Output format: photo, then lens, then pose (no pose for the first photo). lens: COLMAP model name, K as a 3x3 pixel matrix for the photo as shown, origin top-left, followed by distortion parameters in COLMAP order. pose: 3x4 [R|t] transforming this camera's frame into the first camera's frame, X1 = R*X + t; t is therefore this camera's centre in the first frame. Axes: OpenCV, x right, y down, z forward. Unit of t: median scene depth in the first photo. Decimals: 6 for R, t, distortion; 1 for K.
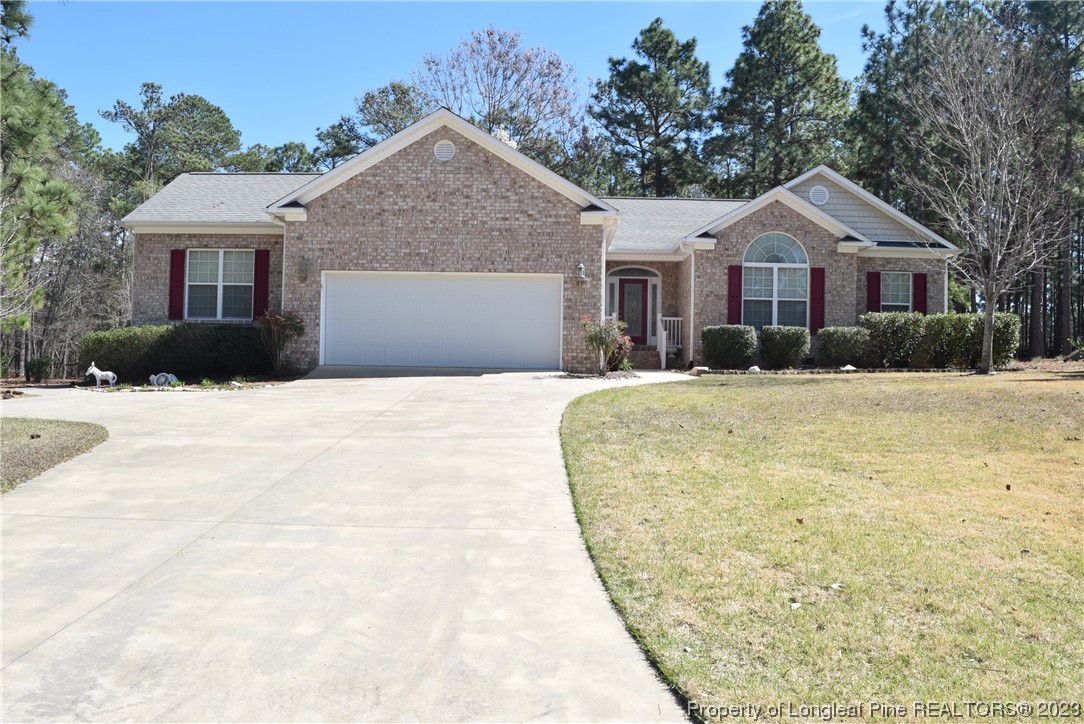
lens RADIAL K [[857.5, 0, 540.1], [0, 857.5, 367.7], [0, 0, 1]] dist [-0.094042, 0.032726]
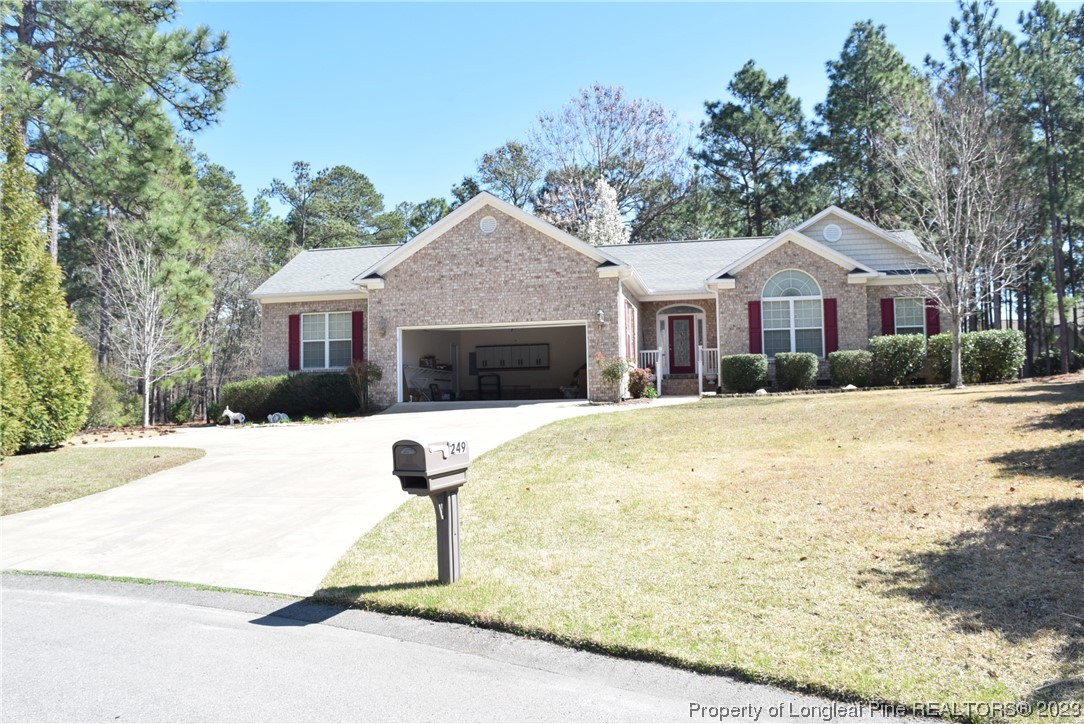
lens RADIAL K [[857.5, 0, 547.0], [0, 857.5, 364.2], [0, 0, 1]] dist [-0.094042, 0.032726]
pose [[0.981026, -0.045114, -0.188554, 0.169574], [0.037713, 0.998378, -0.042658, 0.002293], [0.190173, 0.034738, 0.981136, -0.166079]]
